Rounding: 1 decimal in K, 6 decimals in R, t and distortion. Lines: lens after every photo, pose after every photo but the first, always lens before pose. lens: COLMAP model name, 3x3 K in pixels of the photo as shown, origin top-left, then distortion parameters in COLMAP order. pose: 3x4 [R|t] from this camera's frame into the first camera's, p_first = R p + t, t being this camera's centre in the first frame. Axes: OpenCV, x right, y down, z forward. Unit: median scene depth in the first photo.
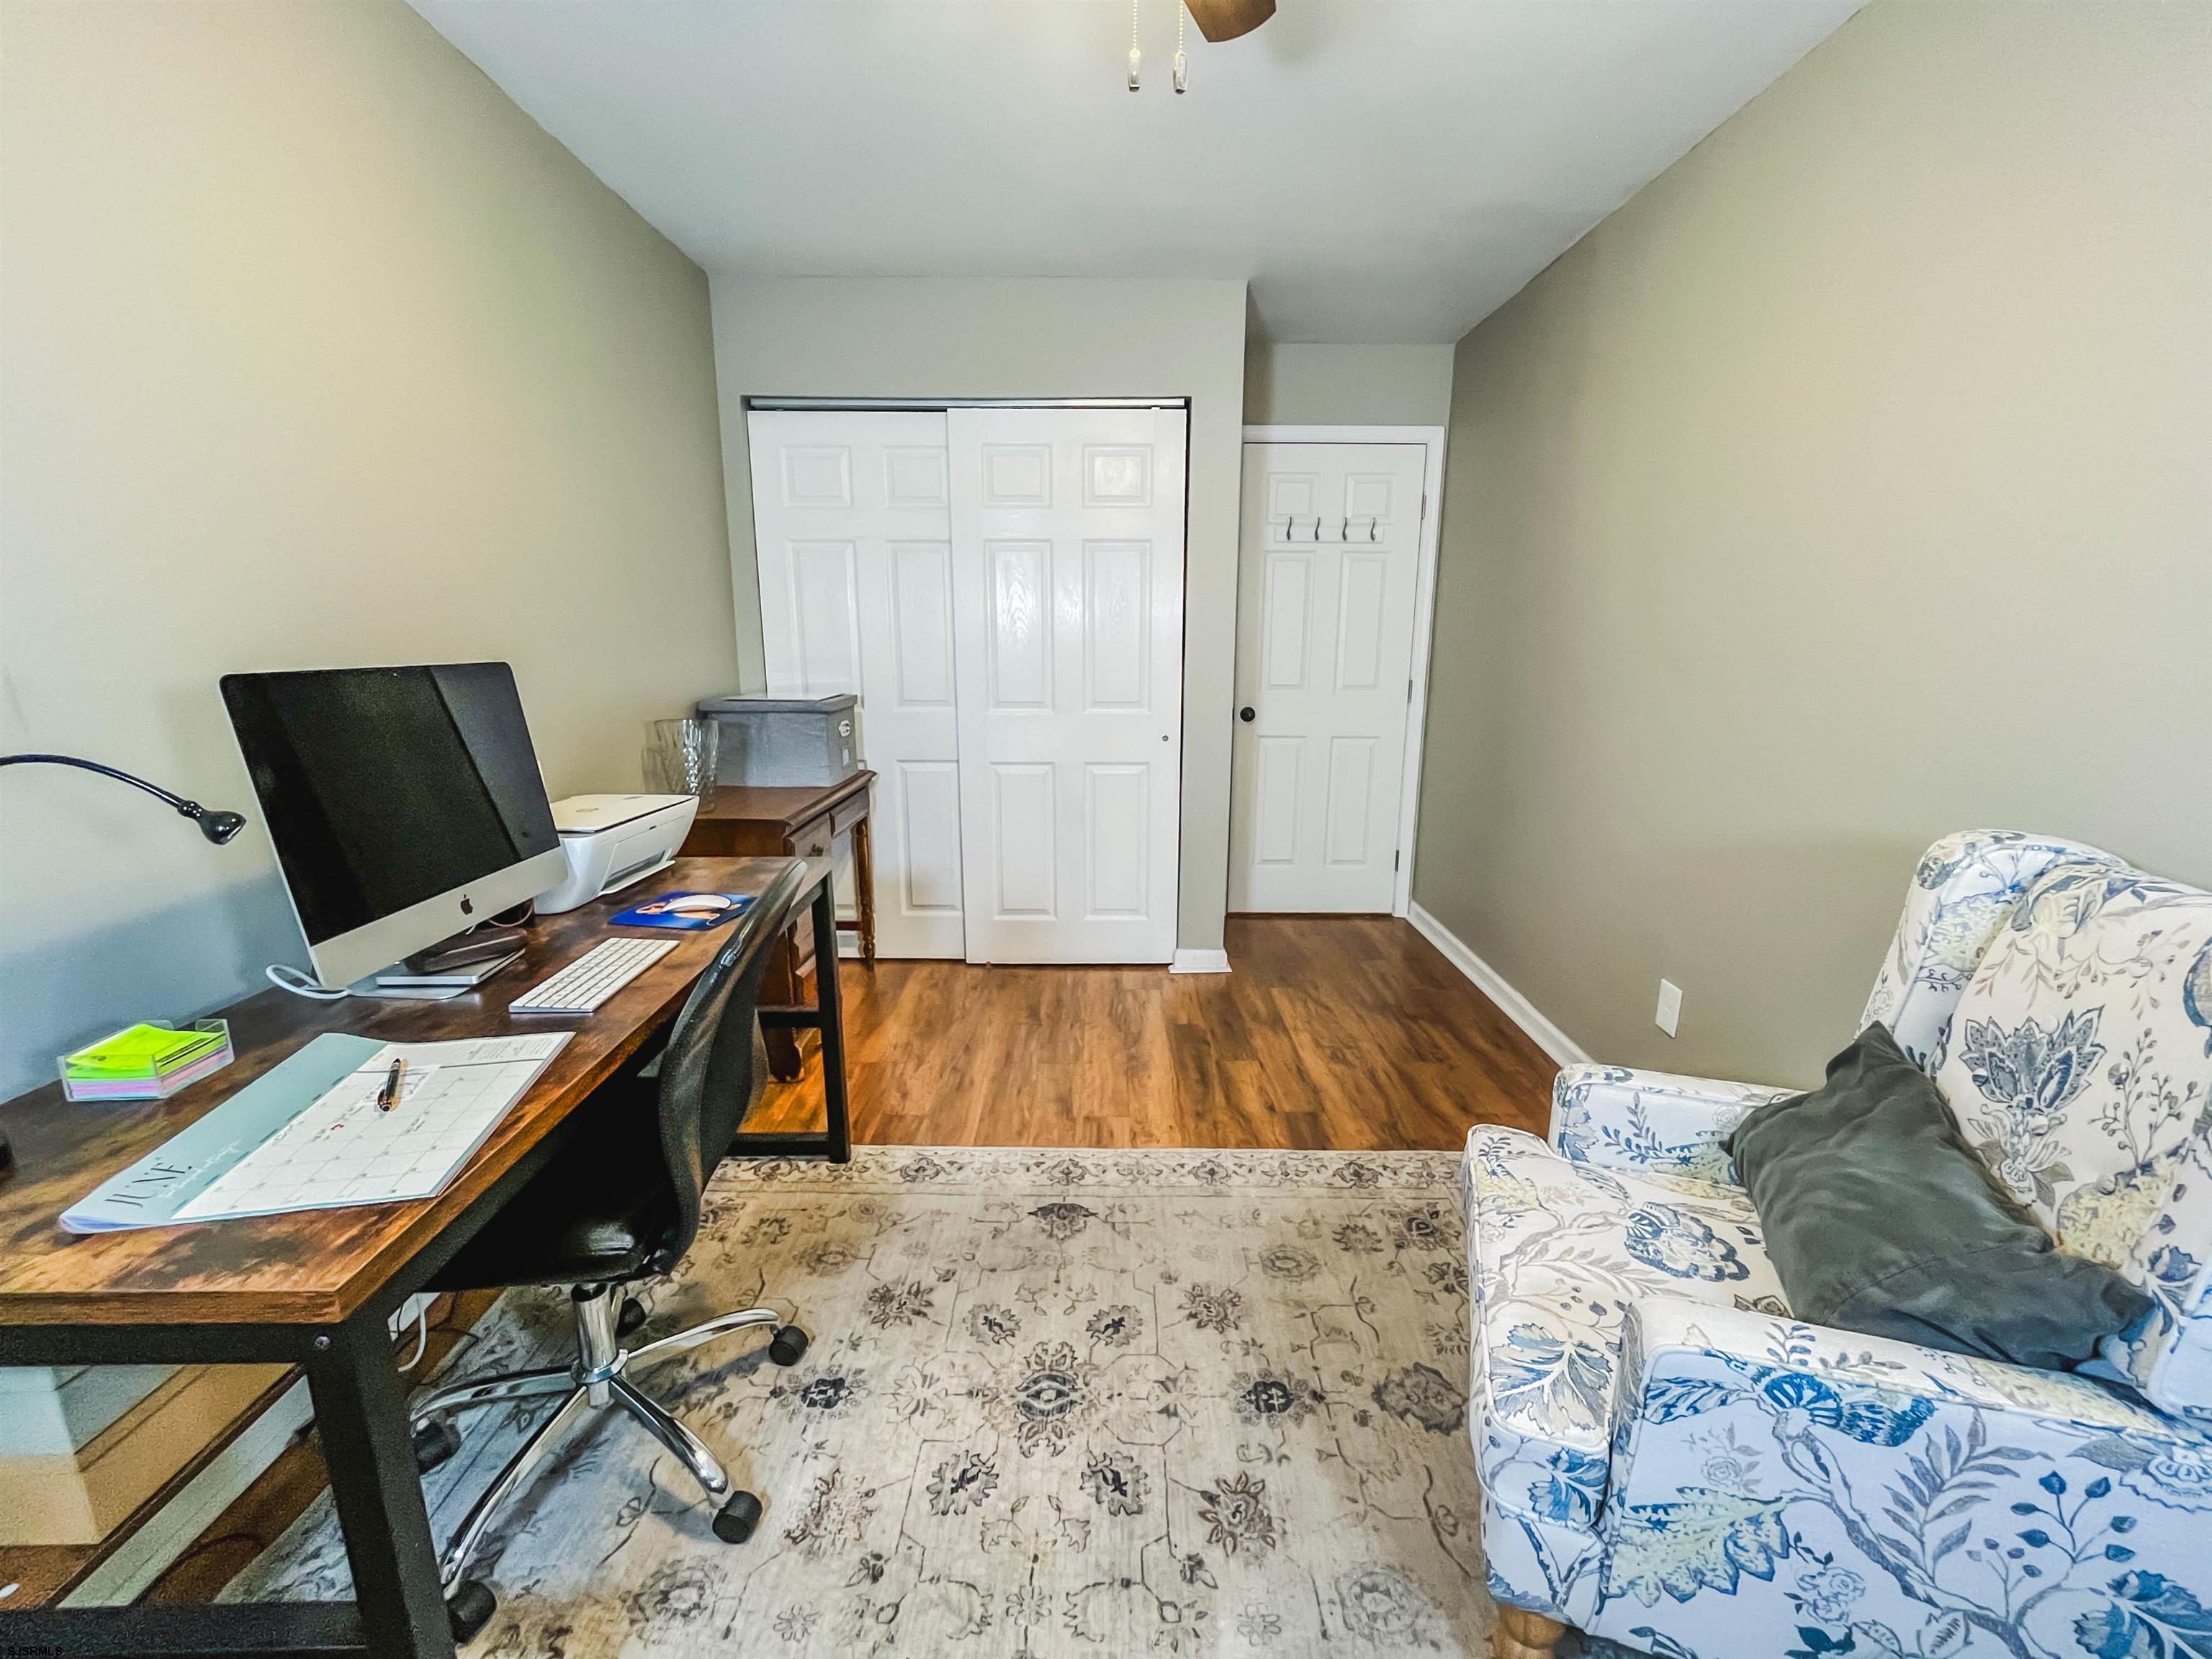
lens RADIAL K [[915.0, 0, 1111.0], [0, 915.0, 831.9], [0, 0, 1]] dist [-0.018955, 0.006065]
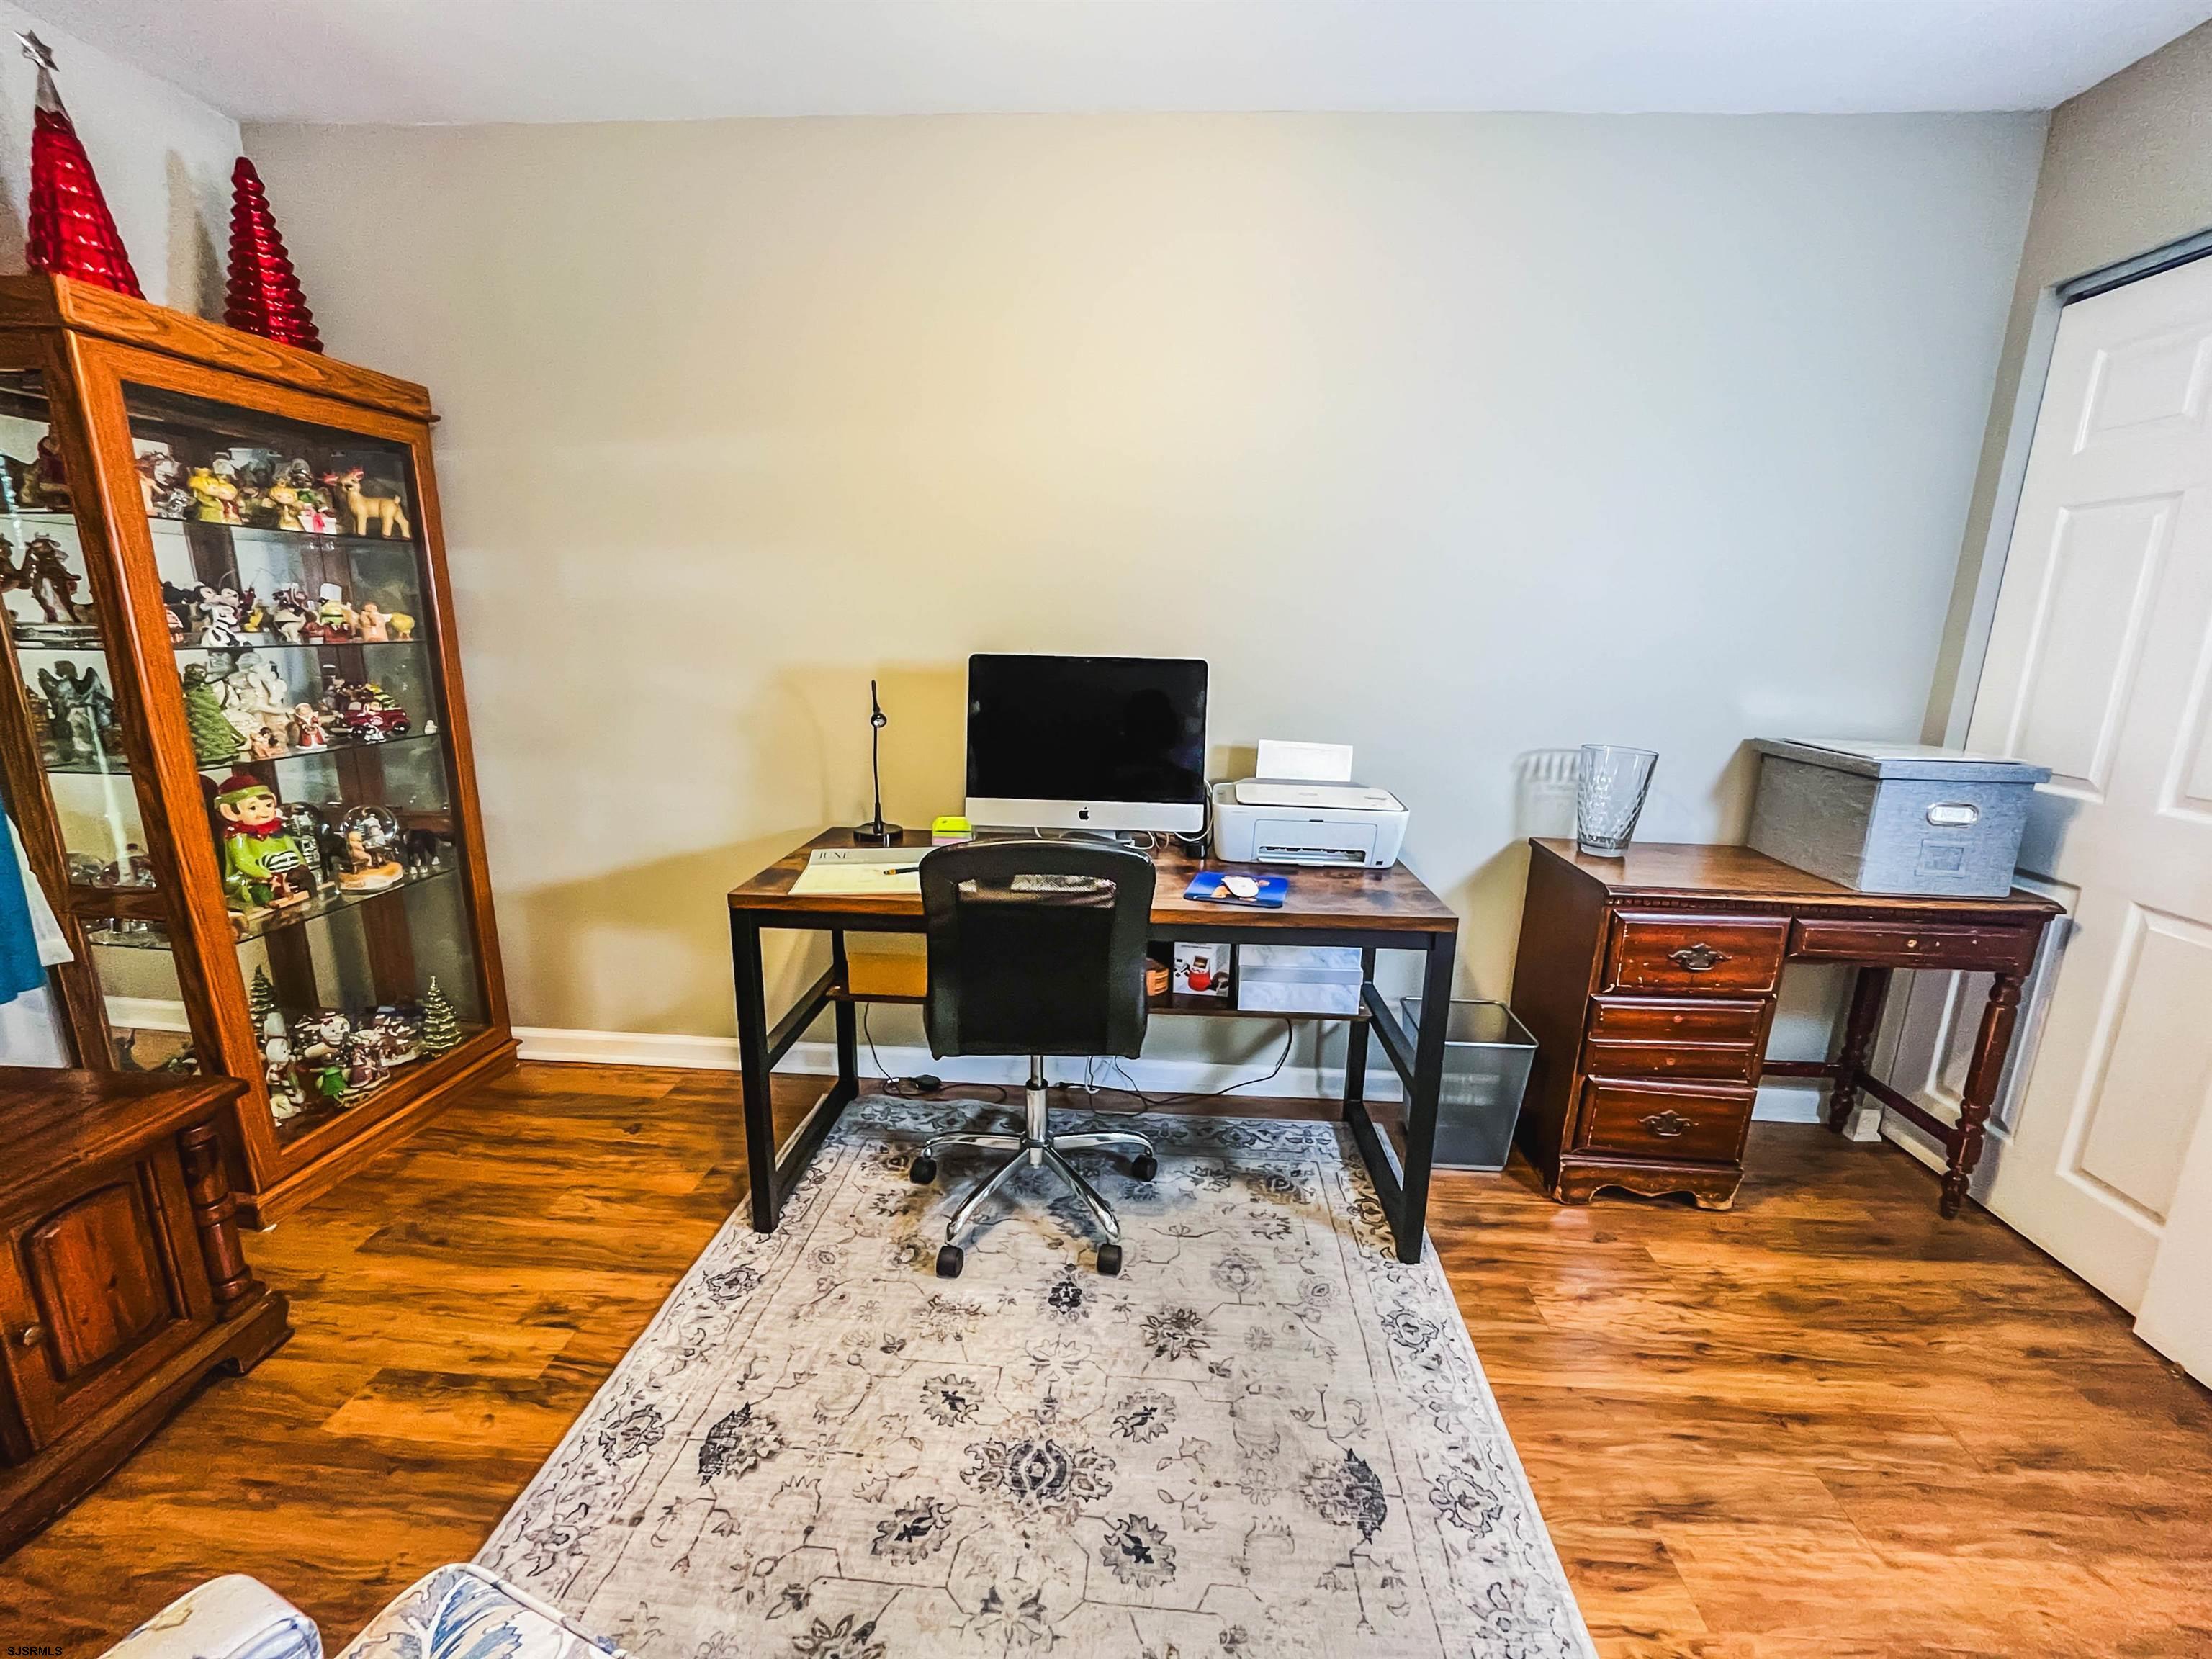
lens RADIAL K [[915.0, 0, 1111.0], [0, 915.0, 831.9], [0, 0, 1]] dist [-0.018955, 0.006065]
pose [[-0.068198, 0.218232, -0.973511, 0.656183], [-0.233276, 0.945246, 0.228238, -0.210288], [0.970016, 0.242662, -0.013555, 0.896428]]
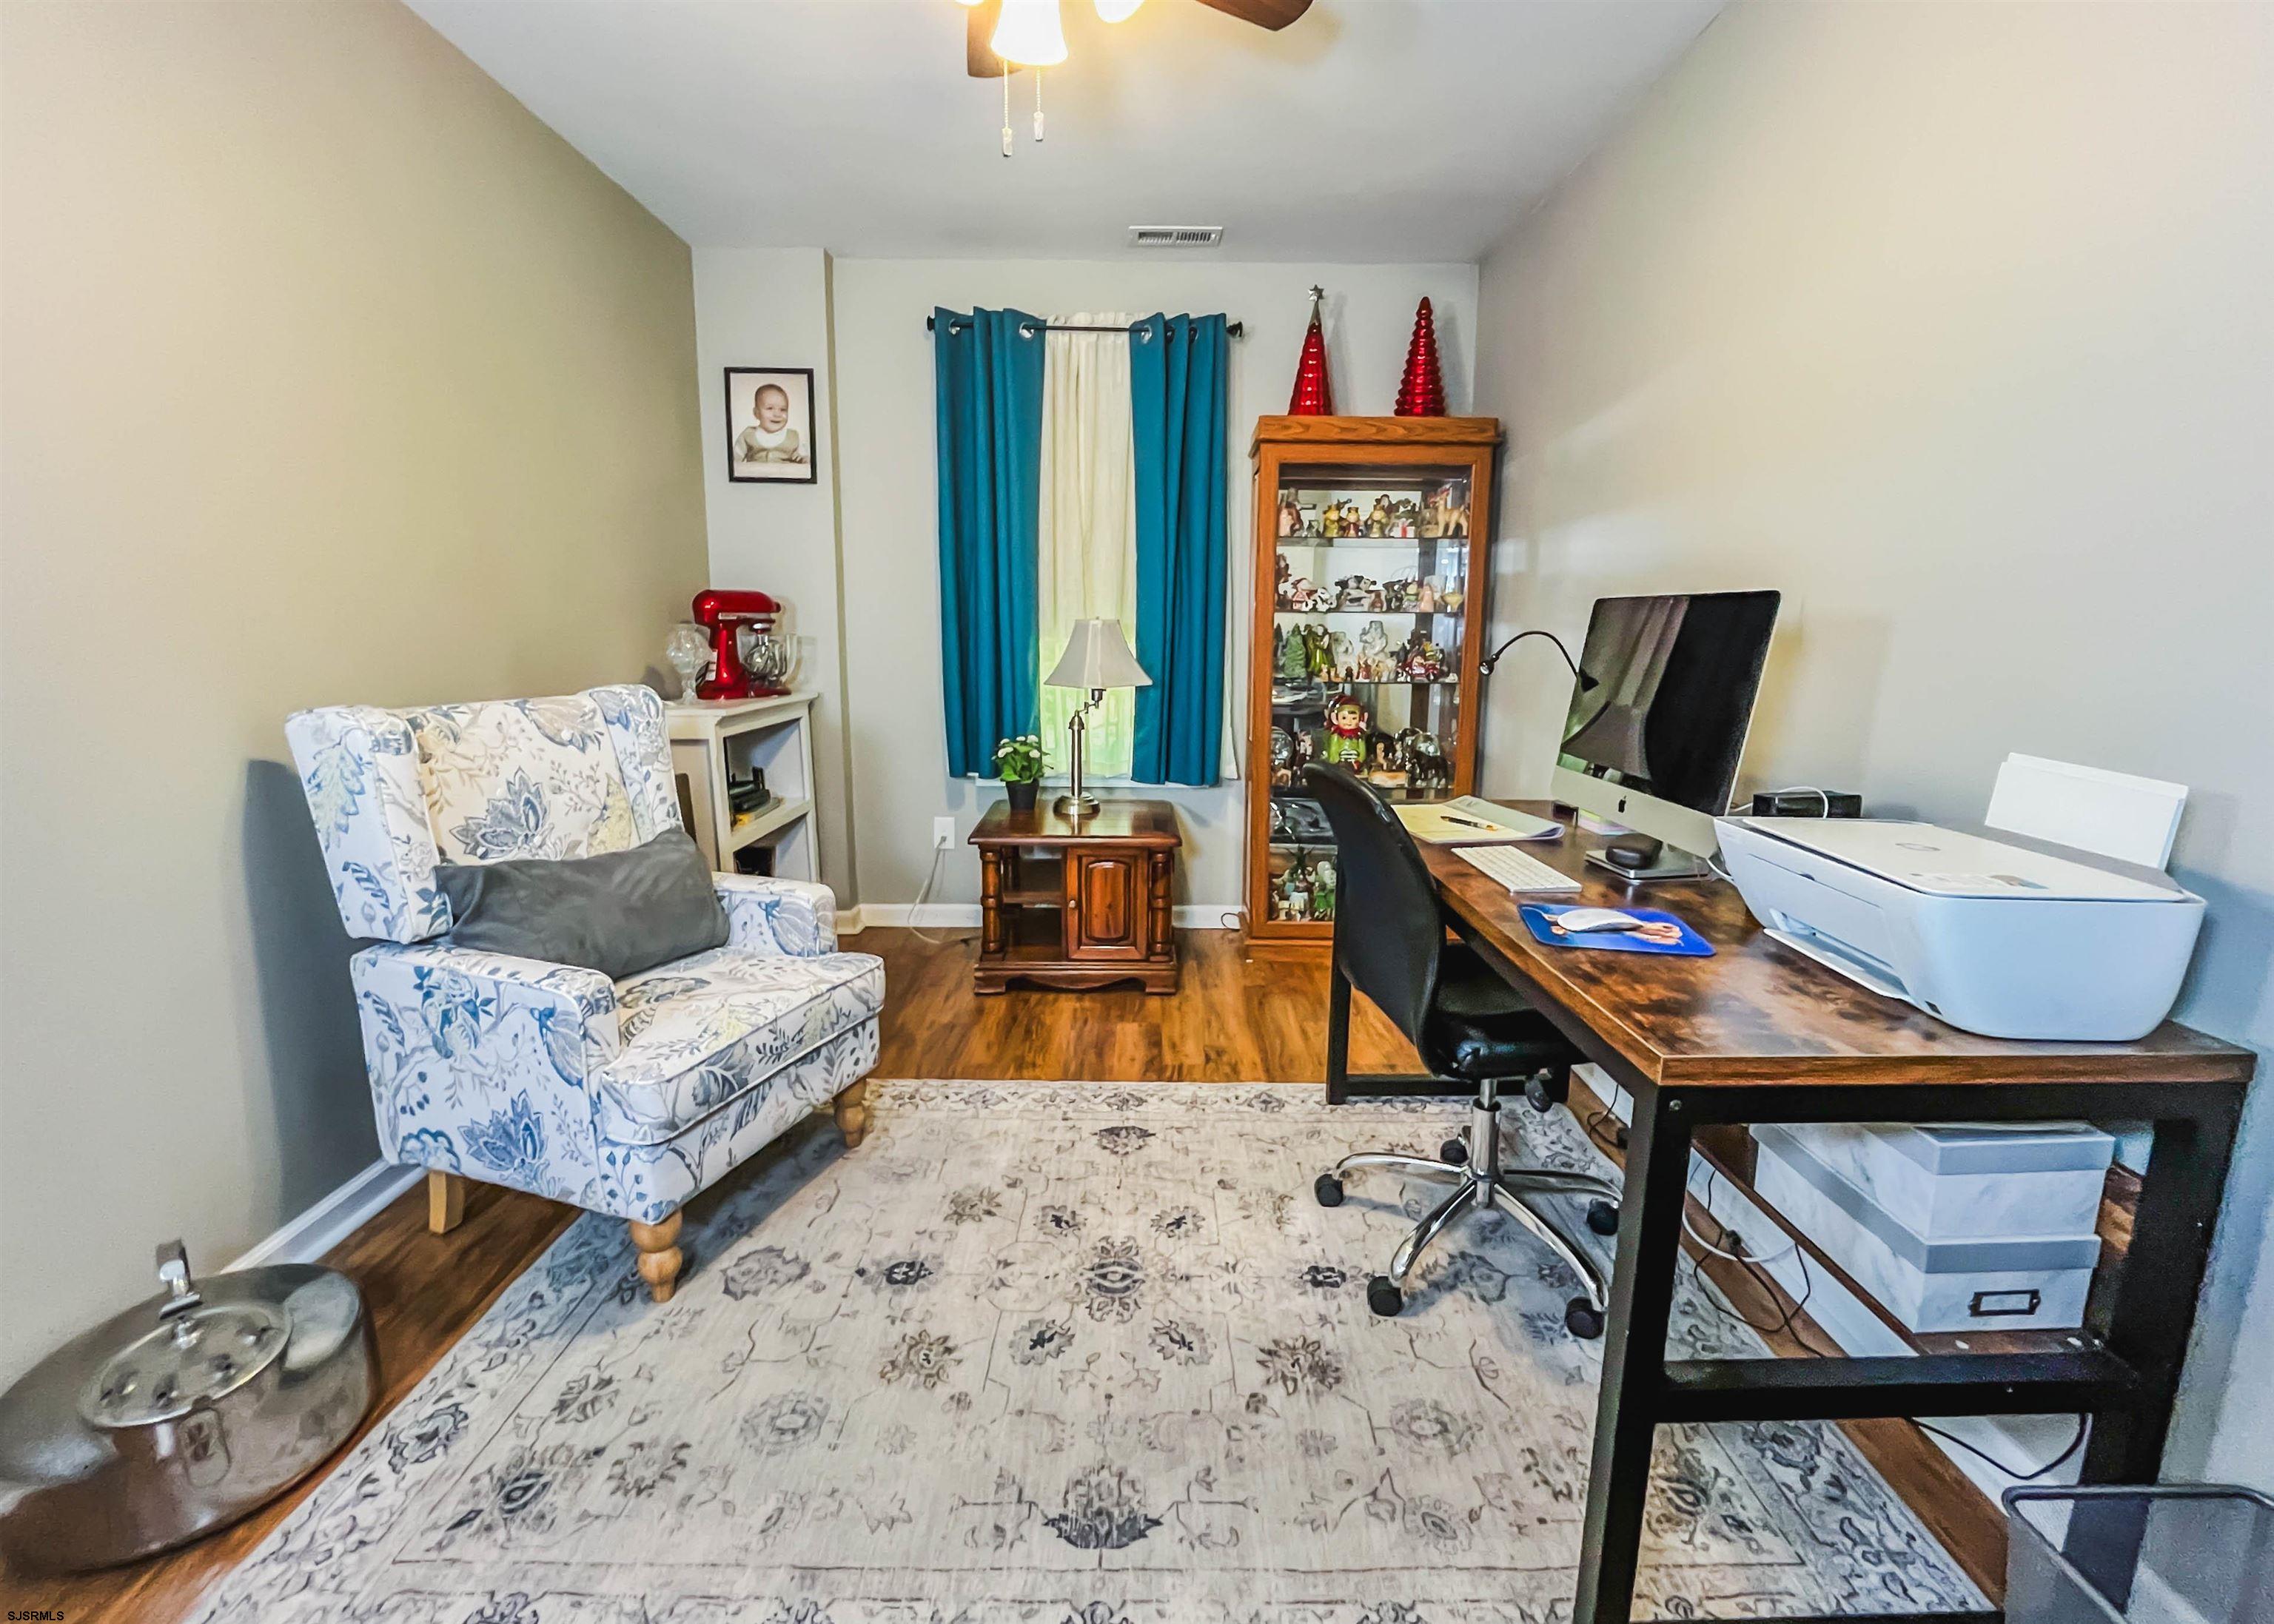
lens RADIAL K [[978.9, 0, 1154.0], [0, 978.9, 798.5], [0, 0, 1]] dist [-0.012266, -0.000070]
pose [[-0.999835, -0.015404, -0.009601, -0.092414], [-0.017899, 0.924676, 0.380335, -0.319788], [0.003019, 0.380444, -0.924799, 1.779367]]
